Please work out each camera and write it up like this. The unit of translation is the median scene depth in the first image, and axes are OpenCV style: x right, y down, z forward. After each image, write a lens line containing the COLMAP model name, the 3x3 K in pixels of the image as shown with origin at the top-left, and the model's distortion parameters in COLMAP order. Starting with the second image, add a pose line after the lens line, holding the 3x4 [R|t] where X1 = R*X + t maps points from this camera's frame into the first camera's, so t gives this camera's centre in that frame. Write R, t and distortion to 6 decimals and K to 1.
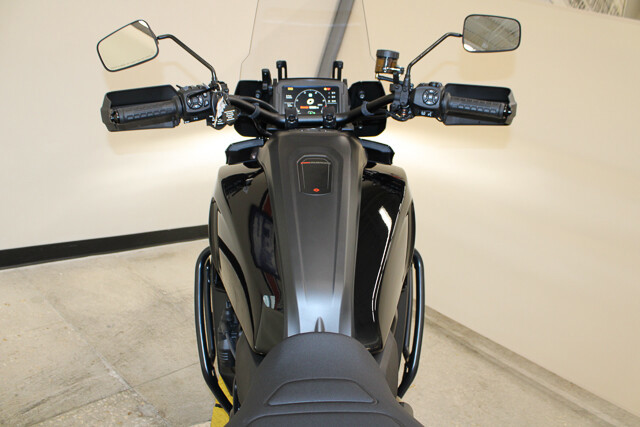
lens RADIAL K [[522.4, 0, 320.0], [0, 522.4, 213.5], [0, 0, 1]] dist [-0.171236, 0.141779]
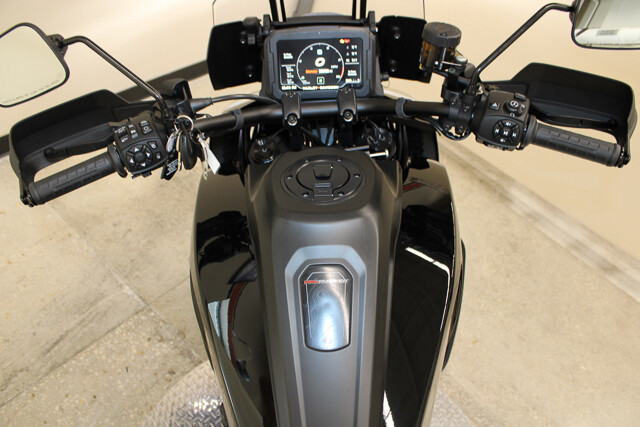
lens RADIAL K [[522.4, 0, 320.0], [0, 522.4, 213.5], [0, 0, 1]] dist [-0.171236, 0.141779]
pose [[0.998549, -0.009113, -0.053083, 0.011791], [0.033318, 0.878885, 0.475869, -0.280956], [0.042317, -0.476947, 0.877913, 0.248023]]
